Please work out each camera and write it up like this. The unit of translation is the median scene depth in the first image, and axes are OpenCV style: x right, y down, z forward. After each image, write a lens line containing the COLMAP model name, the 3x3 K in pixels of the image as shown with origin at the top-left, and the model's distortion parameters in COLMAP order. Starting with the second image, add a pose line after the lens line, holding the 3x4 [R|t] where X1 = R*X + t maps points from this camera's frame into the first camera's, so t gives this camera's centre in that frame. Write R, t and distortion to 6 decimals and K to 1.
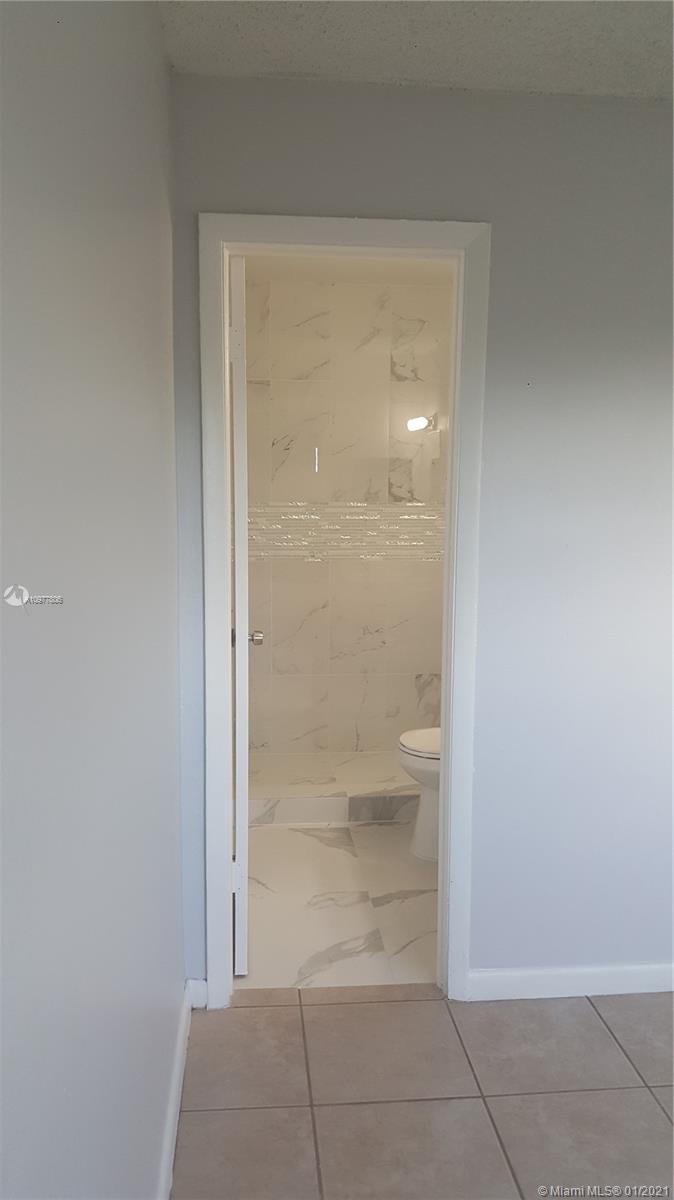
lens RADIAL K [[878.6, 0, 320.8], [0, 878.6, 592.2], [0, 0, 1]] dist [0.152236, -0.308806]
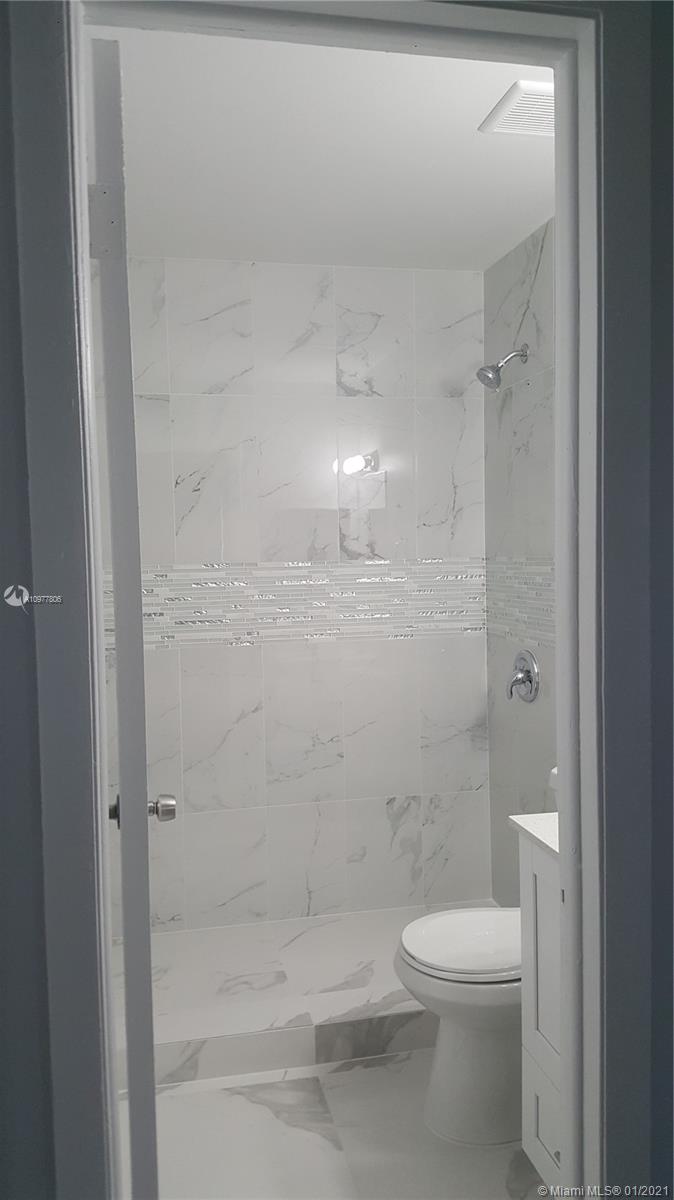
lens RADIAL K [[878.6, 0, 320.8], [0, 878.6, 592.2], [0, 0, 1]] dist [0.152236, -0.308806]
pose [[0.993005, -0.033220, 0.113304, -0.022284], [0.040931, 0.996952, -0.066422, -0.029022], [-0.110752, 0.070595, 0.991338, 0.289106]]
